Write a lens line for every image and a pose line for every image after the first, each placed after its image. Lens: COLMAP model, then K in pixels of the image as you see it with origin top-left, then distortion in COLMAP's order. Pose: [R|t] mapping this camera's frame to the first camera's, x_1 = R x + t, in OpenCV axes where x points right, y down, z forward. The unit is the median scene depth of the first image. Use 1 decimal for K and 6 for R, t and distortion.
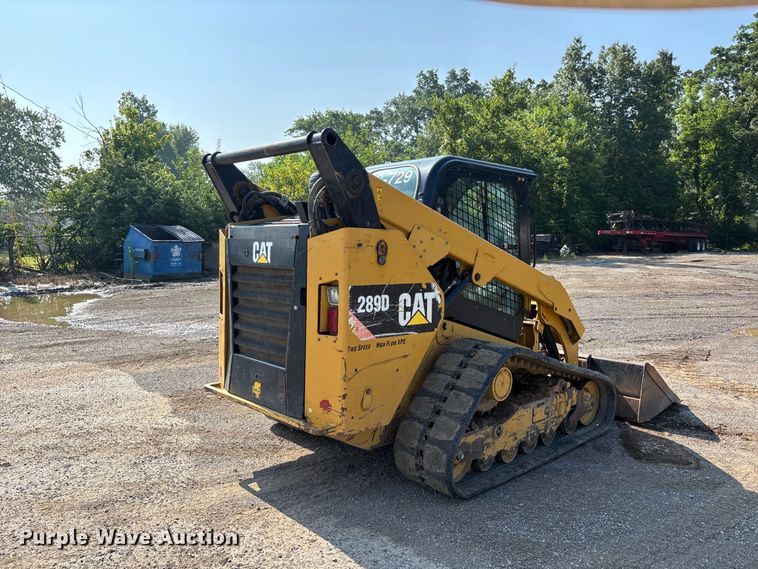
lens RADIAL K [[586.7, 0, 376.2], [0, 586.7, 256.6], [0, 0, 1]] dist [0.009336, 0.001090]
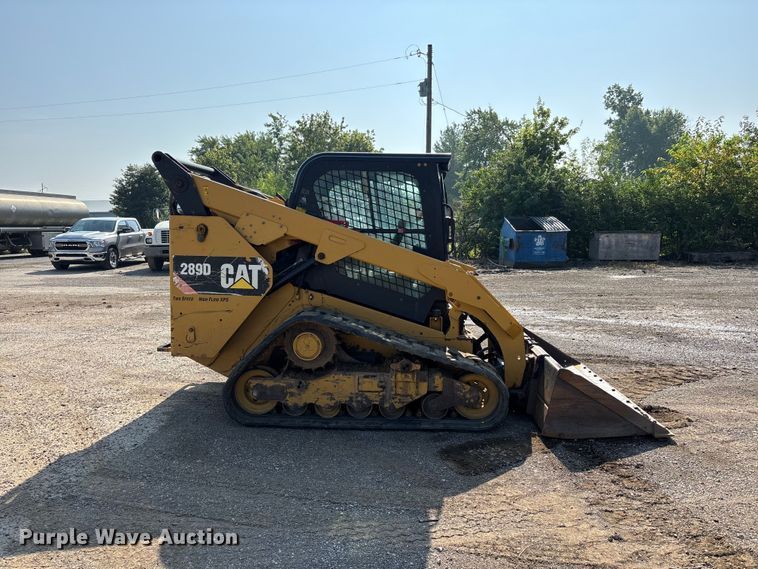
lens RADIAL K [[572.1, 0, 379.0], [0, 572.1, 284.5], [0, 0, 1]] dist [0.054314, -0.050604]
pose [[0.682886, 0.063871, -0.727727, 1.193628], [-0.018445, 0.997361, 0.070227, 0.010709], [0.730292, -0.034534, 0.682262, 0.345241]]
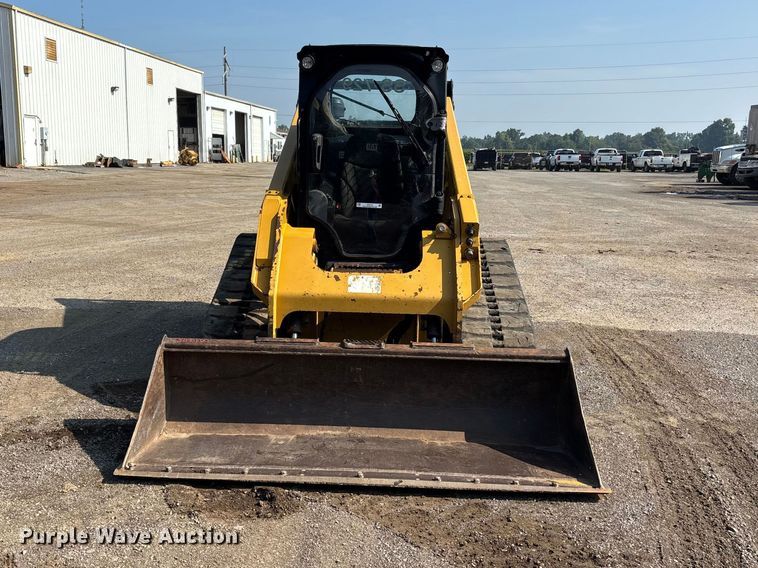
lens RADIAL K [[811.1, 0, 338.2], [0, 811.1, 283.2], [0, 0, 1]] dist [0.106158, -0.210093]
pose [[-0.726312, 0.097468, -0.680419, 1.257451], [-0.042158, 0.981715, 0.185629, -0.063261], [0.686071, 0.163510, -0.708923, 2.391089]]
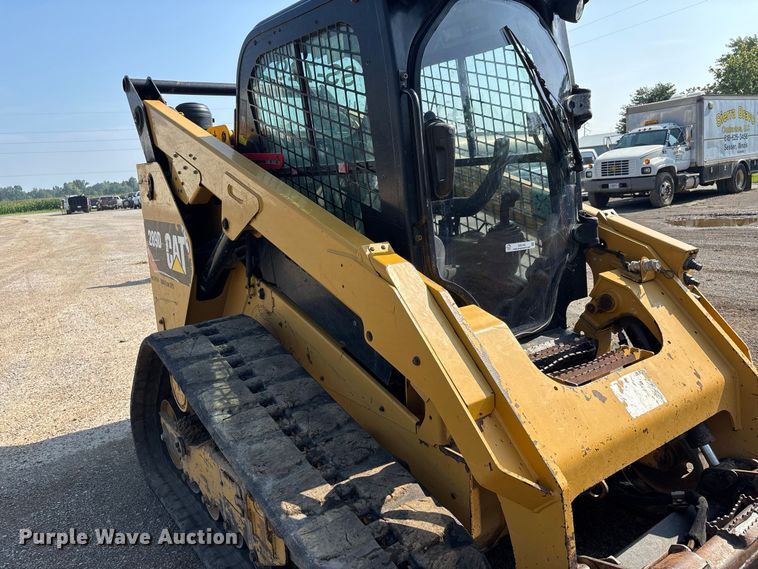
lens RADIAL K [[577.4, 0, 376.9], [0, 577.4, 277.6], [0, 0, 1]] dist [0.012998, 0.000783]
pose [[-0.123194, 0.172997, -0.977187, 0.844889], [0.030811, 0.984880, 0.170474, -0.010389], [0.991904, -0.009107, -0.126661, 1.372200]]
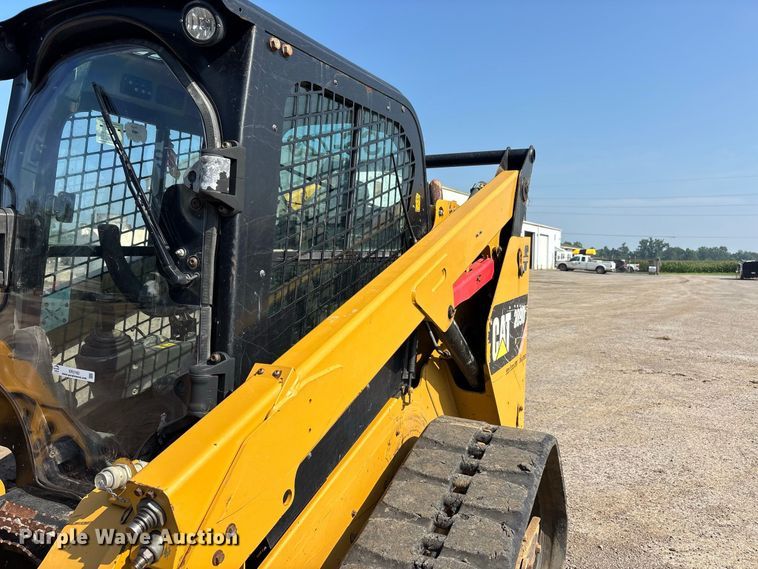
lens RADIAL K [[577.4, 0, 376.9], [0, 577.4, 277.6], [0, 0, 1]] dist [0.012998, 0.000783]
pose [[-0.940418, -0.010388, -0.339862, 0.258904], [-0.036849, 0.996760, 0.071495, -0.045756], [0.338018, 0.079759, -0.937754, 1.909616]]
